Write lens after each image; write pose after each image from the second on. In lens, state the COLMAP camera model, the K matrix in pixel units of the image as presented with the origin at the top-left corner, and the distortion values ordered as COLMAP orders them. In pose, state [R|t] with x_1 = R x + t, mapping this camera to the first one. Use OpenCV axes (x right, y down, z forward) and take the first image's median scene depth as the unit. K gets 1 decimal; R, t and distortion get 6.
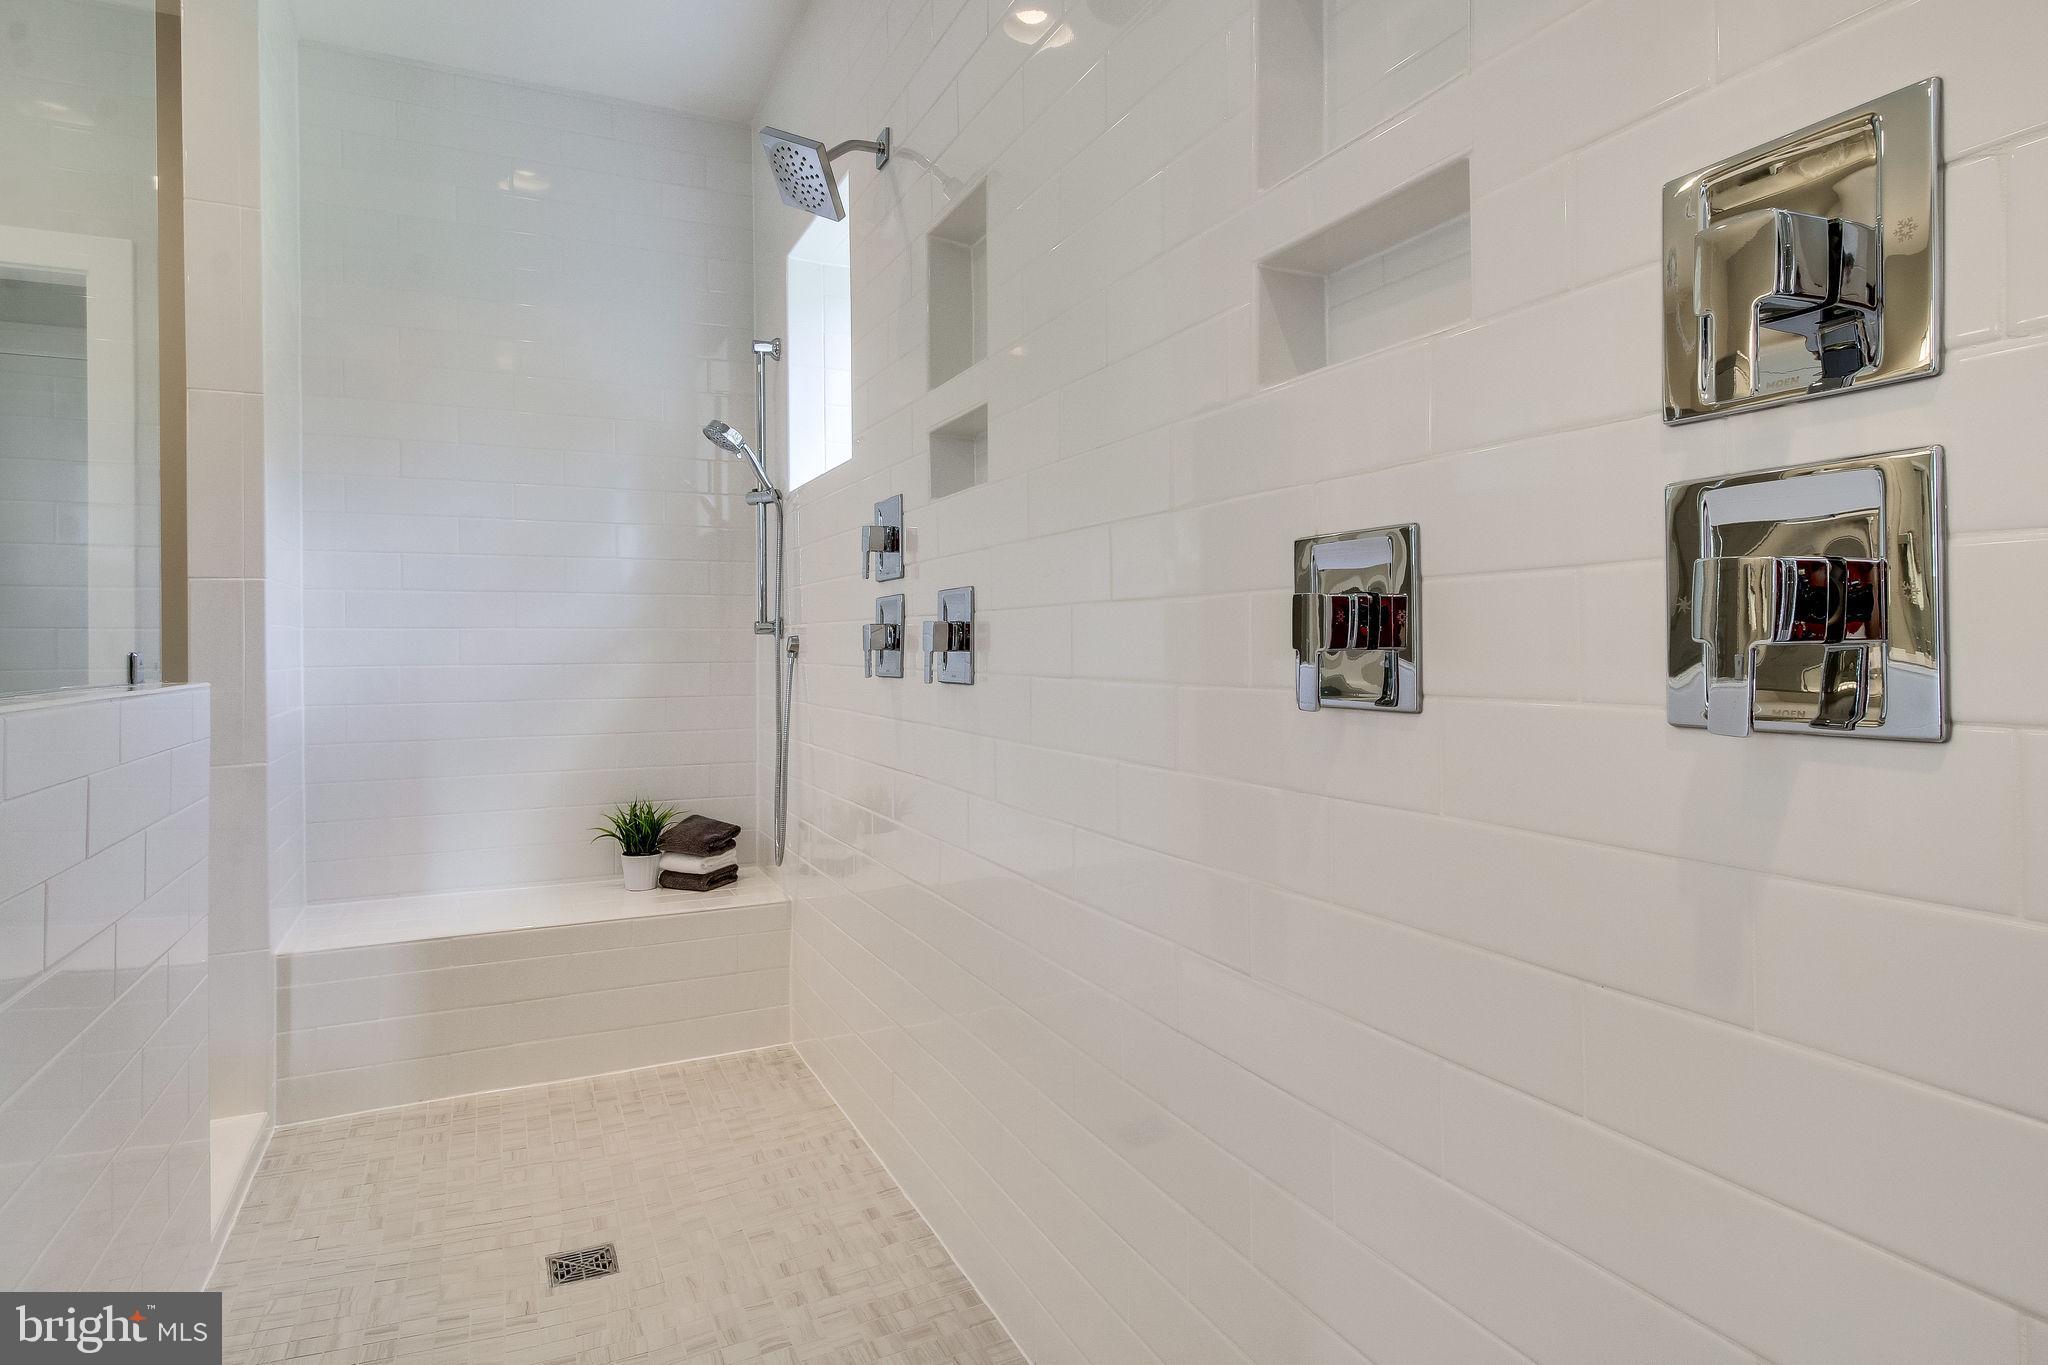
lens RADIAL K [[1158.1, 0, 1022.3], [0, 1158.1, 668.5], [0, 0, 1]] dist [0.008338, 0.001793]
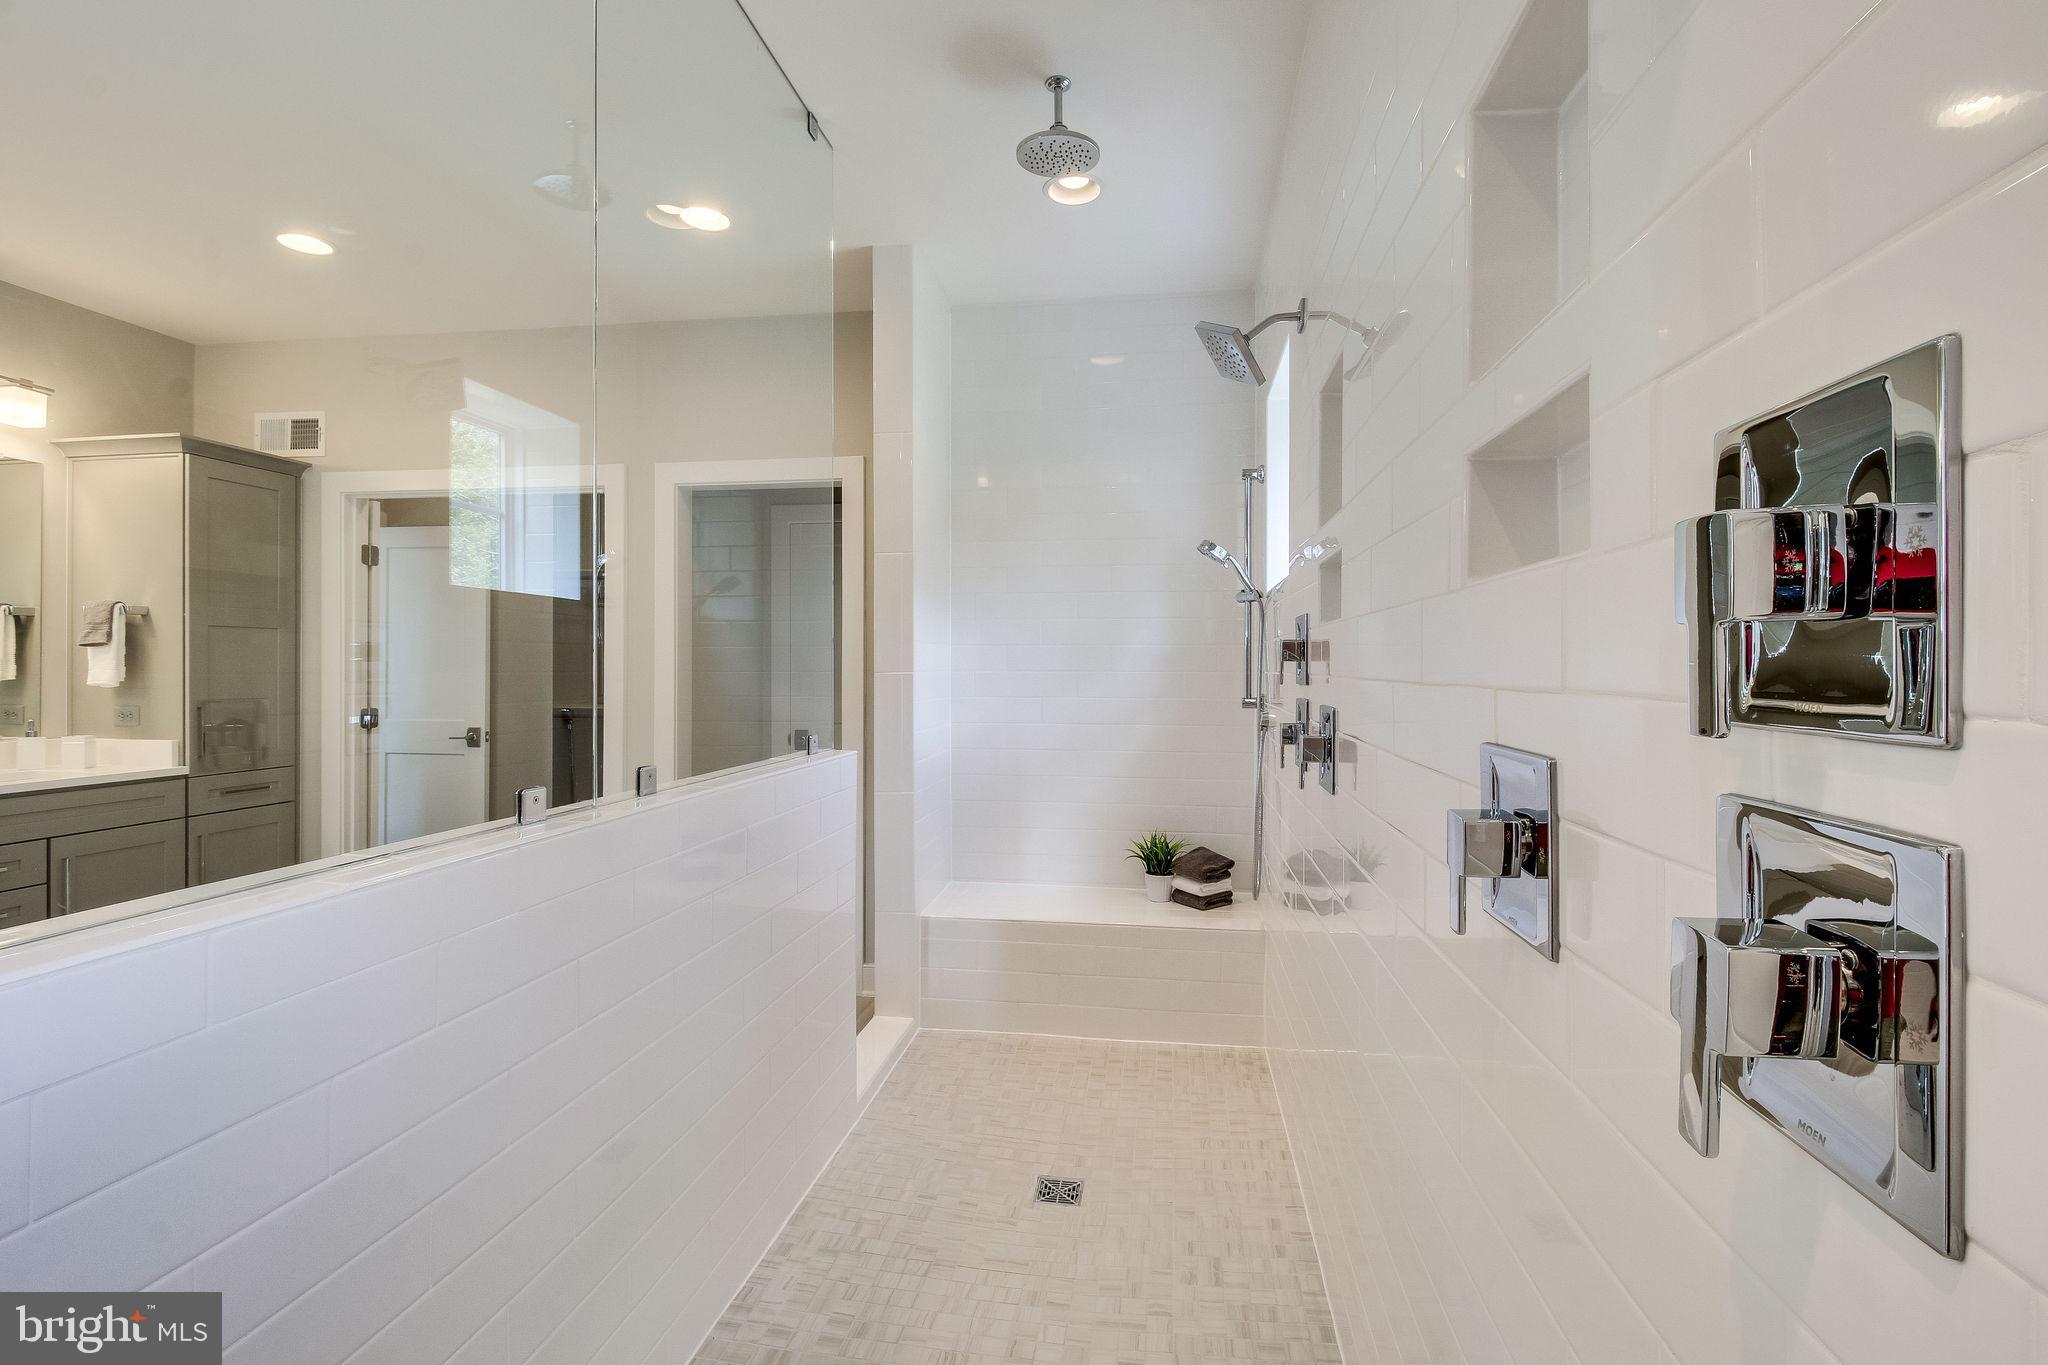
lens RADIAL K [[943.8, 0, 1024.4], [0, 943.8, 677.5], [0, 0, 1]] dist [0.000638, -0.001761]
pose [[0.828240, 0.011723, -0.560251, 0.166908], [-0.011524, 0.999926, 0.003887, -0.076091], [0.560255, 0.003237, 0.828314, 0.052023]]
